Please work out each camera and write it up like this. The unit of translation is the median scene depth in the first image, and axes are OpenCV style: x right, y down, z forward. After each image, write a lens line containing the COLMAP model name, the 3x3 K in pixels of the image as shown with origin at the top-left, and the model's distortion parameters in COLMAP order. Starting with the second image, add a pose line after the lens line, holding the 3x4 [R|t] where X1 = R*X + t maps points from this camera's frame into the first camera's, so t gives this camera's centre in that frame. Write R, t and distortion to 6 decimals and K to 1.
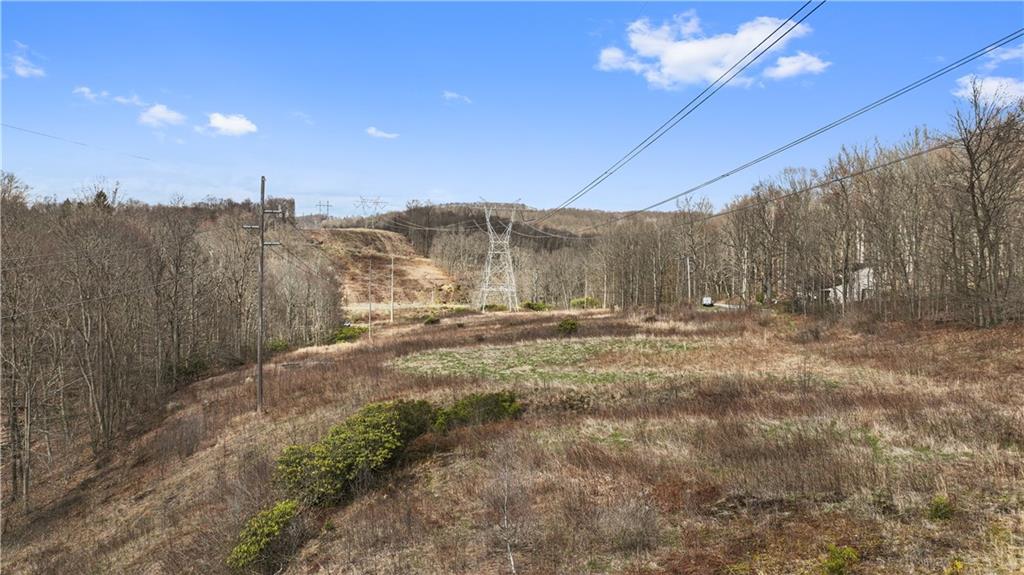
lens RADIAL K [[698.4, 0, 512.5], [0, 698.4, 287.4], [0, 0, 1]] dist [0.000345, 0.000273]
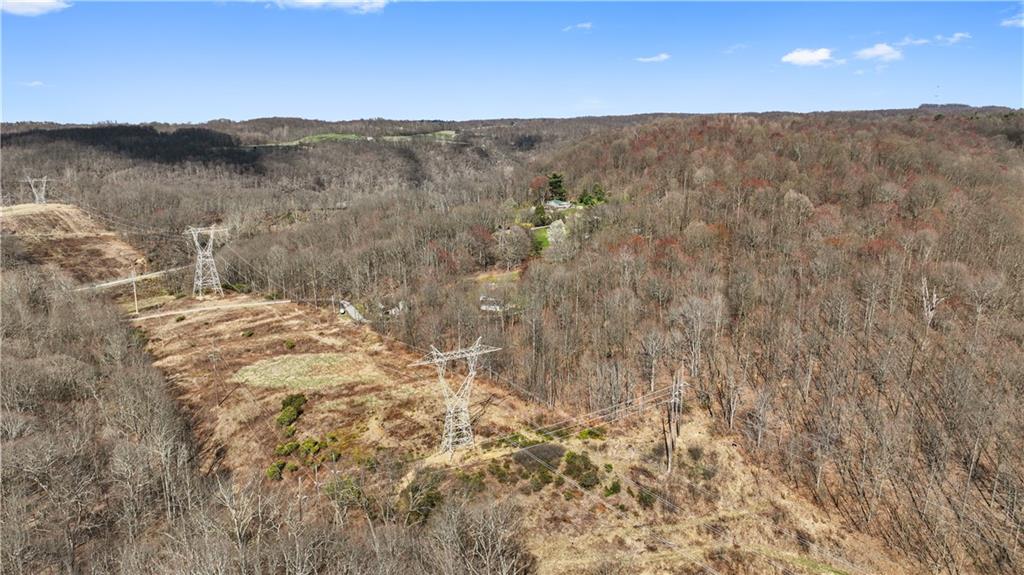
lens RADIAL K [[698.4, 0, 511.8], [0, 698.4, 288.1], [0, 0, 1]] dist [0.000345, 0.000273]
pose [[0.866124, -0.115970, 0.486190, -0.136404], [0.021050, 0.980311, 0.196333, -0.197742], [-0.499386, -0.159814, 0.851512, -0.485999]]
